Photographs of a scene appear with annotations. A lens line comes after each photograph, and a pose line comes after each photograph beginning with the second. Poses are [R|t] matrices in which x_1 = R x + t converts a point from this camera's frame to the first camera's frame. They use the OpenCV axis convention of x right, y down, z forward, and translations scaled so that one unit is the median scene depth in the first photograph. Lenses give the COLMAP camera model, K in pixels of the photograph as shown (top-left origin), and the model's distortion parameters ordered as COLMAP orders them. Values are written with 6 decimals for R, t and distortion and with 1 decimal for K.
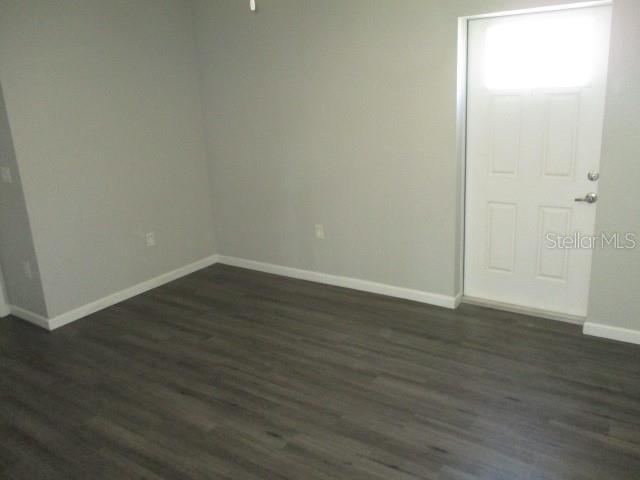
lens RADIAL K [[541.0, 0, 321.1], [0, 541.0, 241.1], [0, 0, 1]] dist [-0.034895, 0.033593]
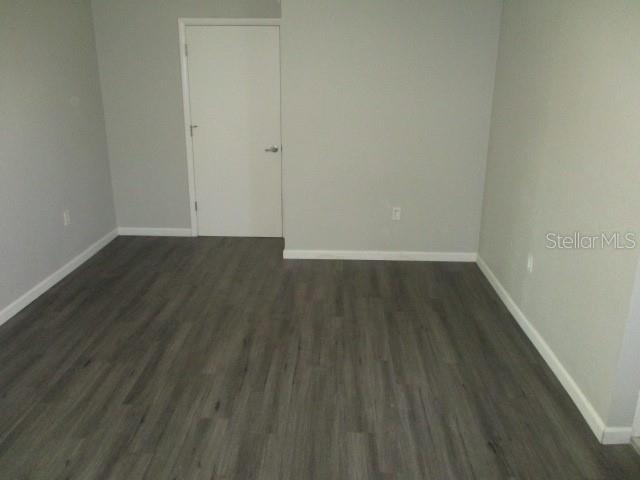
lens RADIAL K [[541.0, 0, 321.7], [0, 541.0, 238.9], [0, 0, 1]] dist [-0.034895, 0.033593]
pose [[0.556675, 0.317611, -0.767617, 0.559614], [-0.284129, 0.941094, 0.183339, -0.146684], [0.780630, 0.116042, 0.614126, 0.383498]]
